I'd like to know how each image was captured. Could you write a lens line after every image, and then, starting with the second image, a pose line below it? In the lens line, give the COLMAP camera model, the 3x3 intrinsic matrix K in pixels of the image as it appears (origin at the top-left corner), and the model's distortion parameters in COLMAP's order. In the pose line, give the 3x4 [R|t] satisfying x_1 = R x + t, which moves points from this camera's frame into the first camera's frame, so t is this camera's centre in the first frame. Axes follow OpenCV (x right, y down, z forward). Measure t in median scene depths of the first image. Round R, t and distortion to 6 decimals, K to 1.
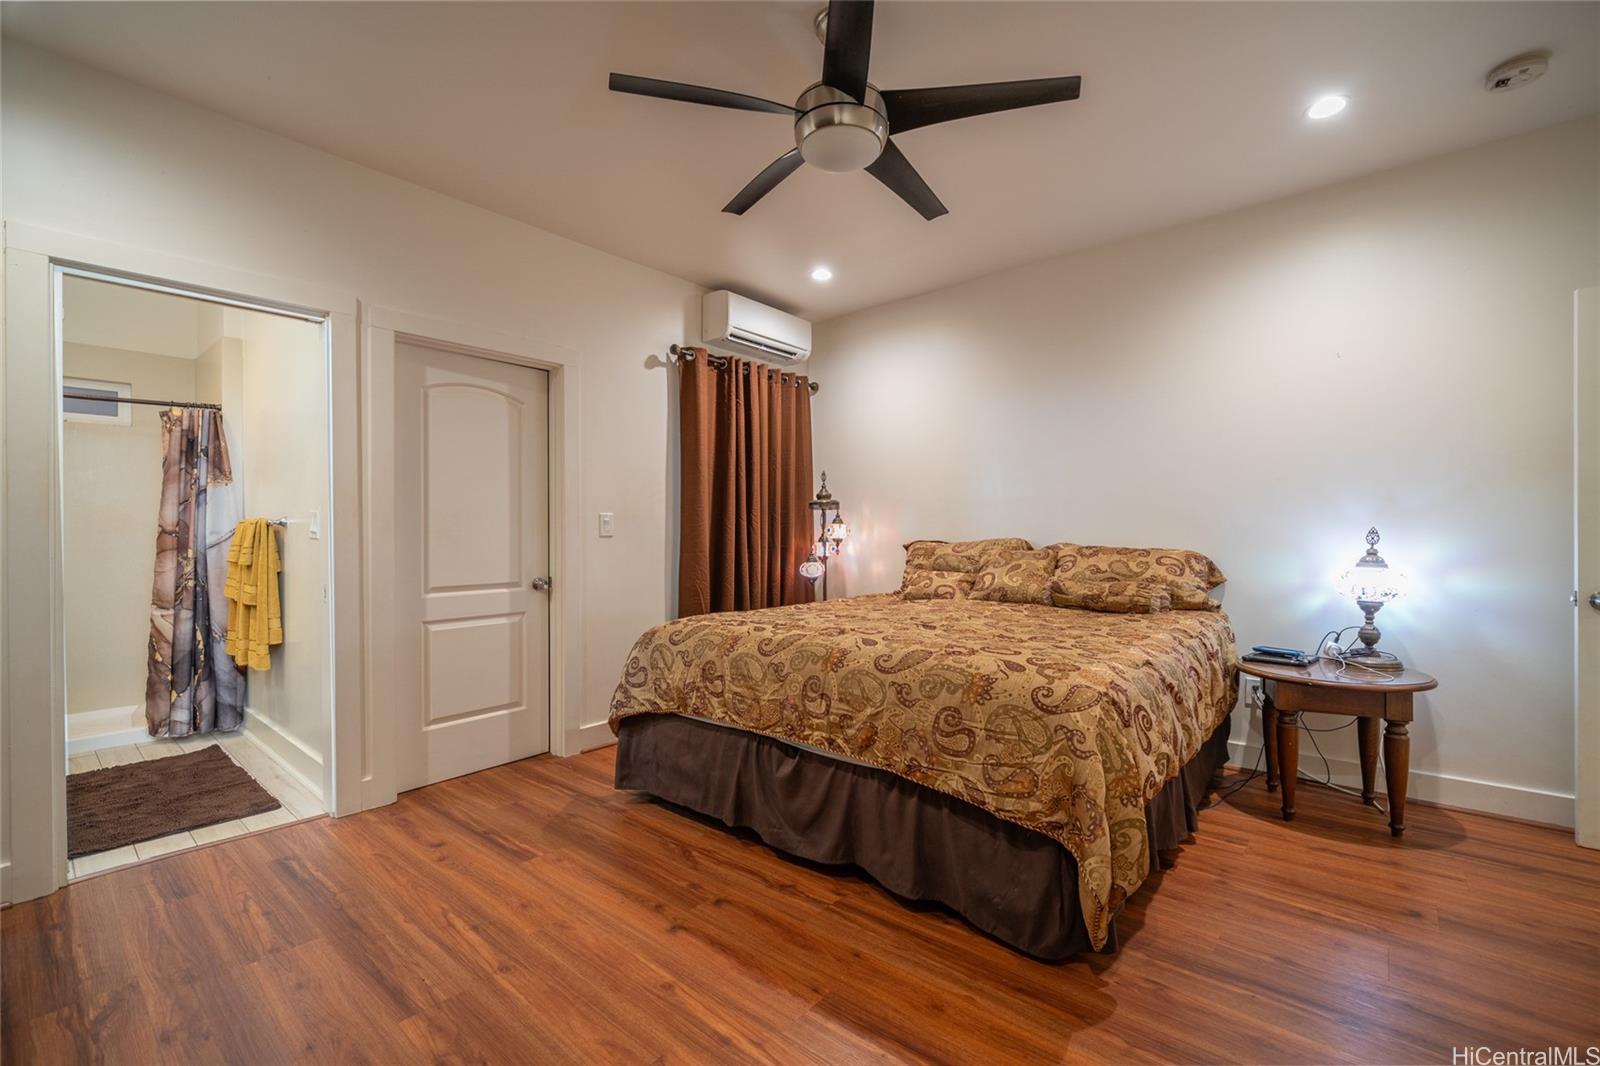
lens RADIAL K [[686.9, 0, 812.3], [0, 686.9, 535.6], [0, 0, 1]] dist [-0.003910, 0.000052]
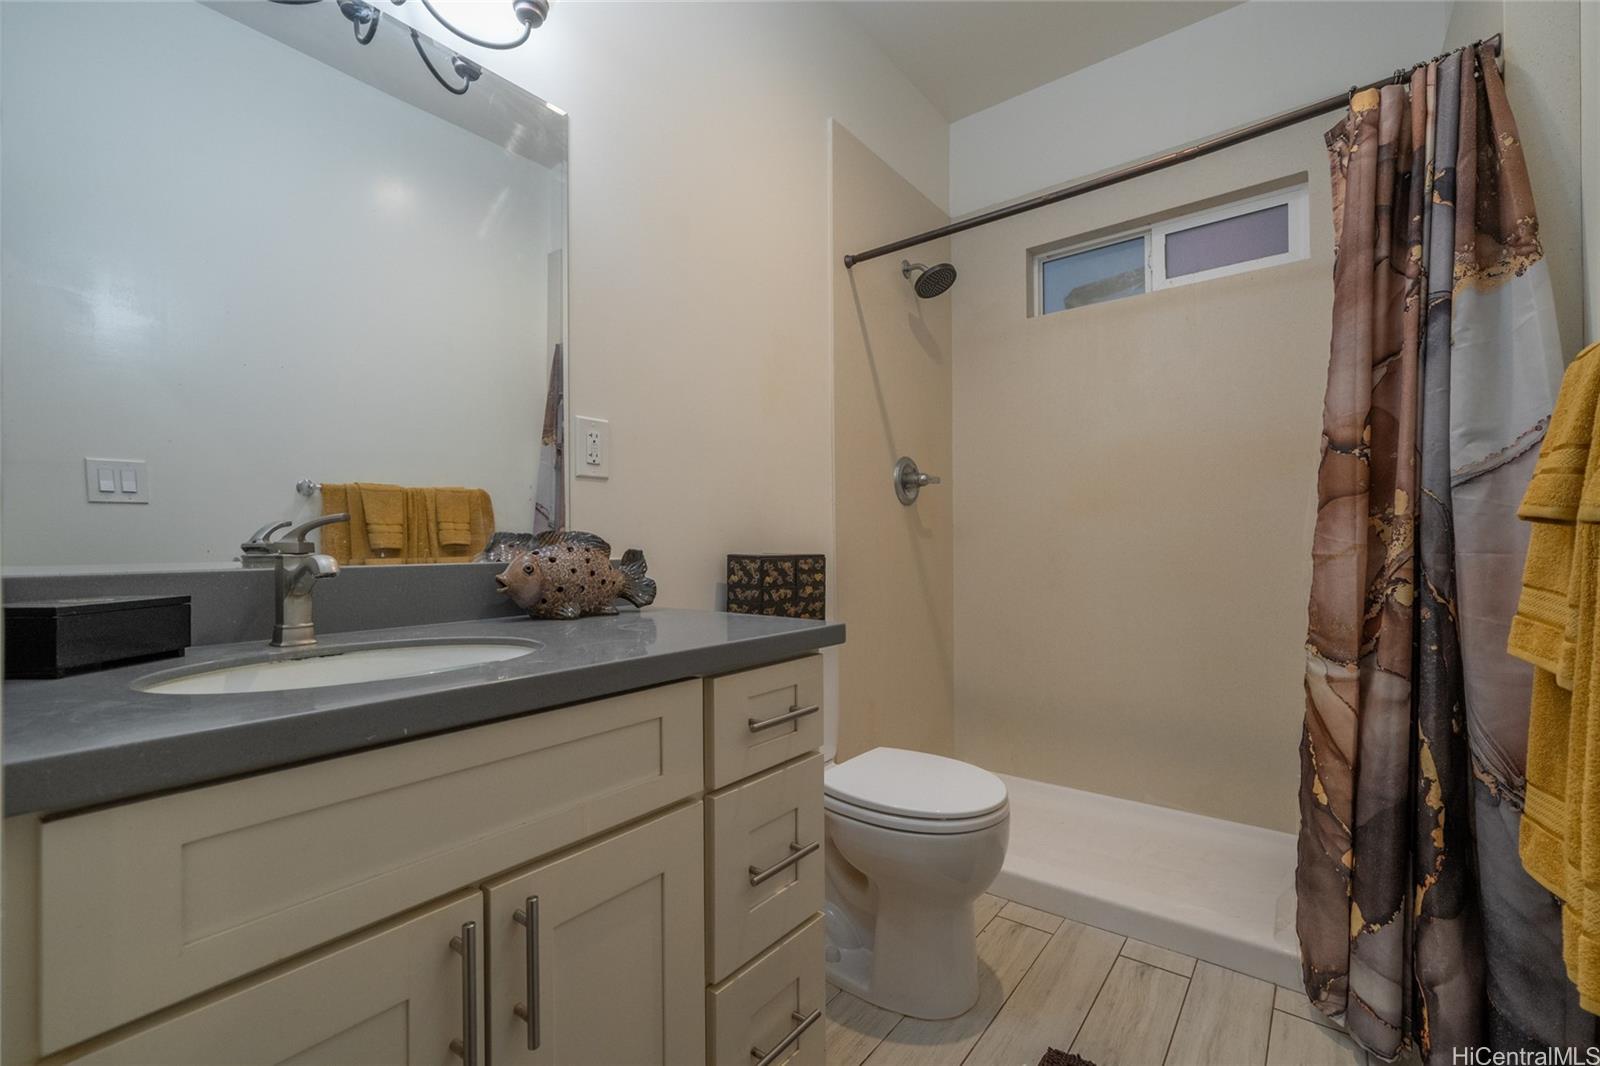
lens RADIAL K [[686.9, 0, 814.8], [0, 686.9, 536.4], [0, 0, 1]] dist [-0.003910, 0.000052]
pose [[0.041366, -0.006732, -0.999121, -0.593539], [0.002167, 0.999976, -0.006648, 0.043670], [0.999142, -0.001890, 0.041379, 0.707025]]
